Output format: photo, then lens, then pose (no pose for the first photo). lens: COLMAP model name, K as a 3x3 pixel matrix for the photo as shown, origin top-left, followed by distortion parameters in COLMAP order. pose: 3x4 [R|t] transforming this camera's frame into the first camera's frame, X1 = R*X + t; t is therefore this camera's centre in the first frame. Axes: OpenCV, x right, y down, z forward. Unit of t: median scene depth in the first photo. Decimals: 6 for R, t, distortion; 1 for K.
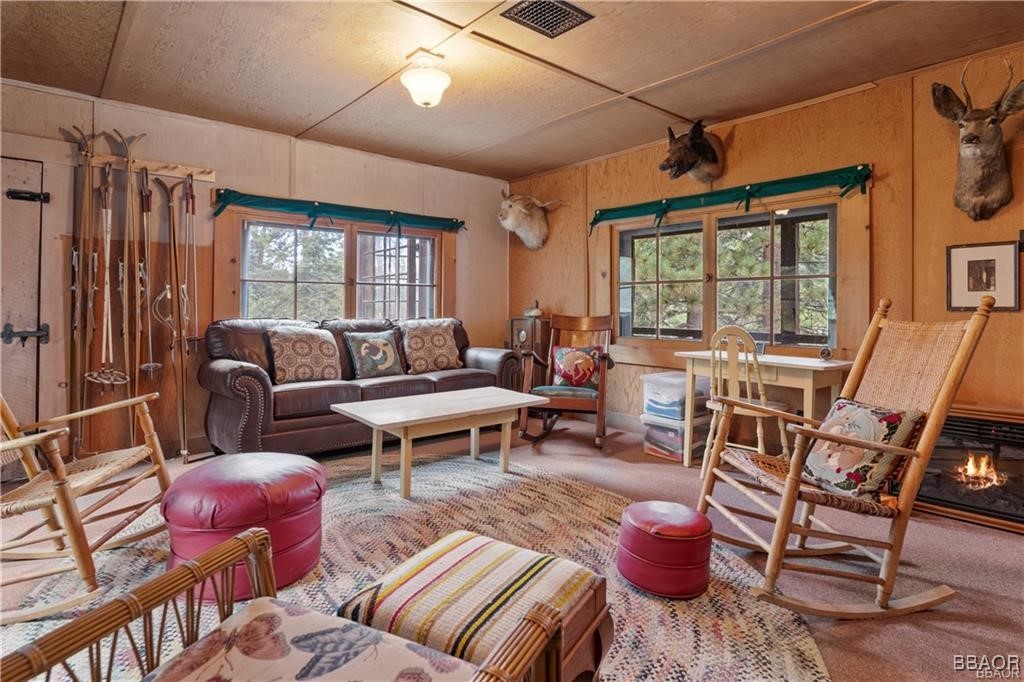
lens RADIAL K [[527.3, 0, 515.1], [0, 527.3, 293.9], [0, 0, 1]] dist [-0.000421, 0.000717]
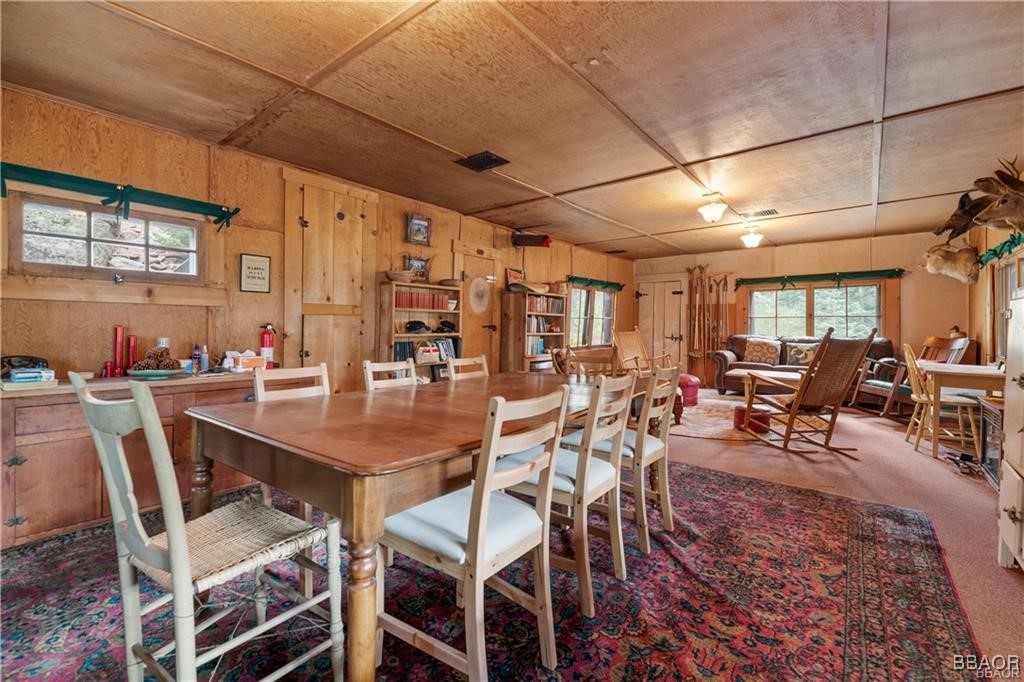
lens RADIAL K [[449.5, 0, 509.7], [0, 449.5, 346.6], [0, 0, 1]] dist [-0.001953, -0.000612]
pose [[0.164496, 0.044125, -0.985390, 1.308134], [0.020654, 0.998626, 0.048166, -0.017184], [0.986161, -0.028275, 0.163359, -0.343208]]
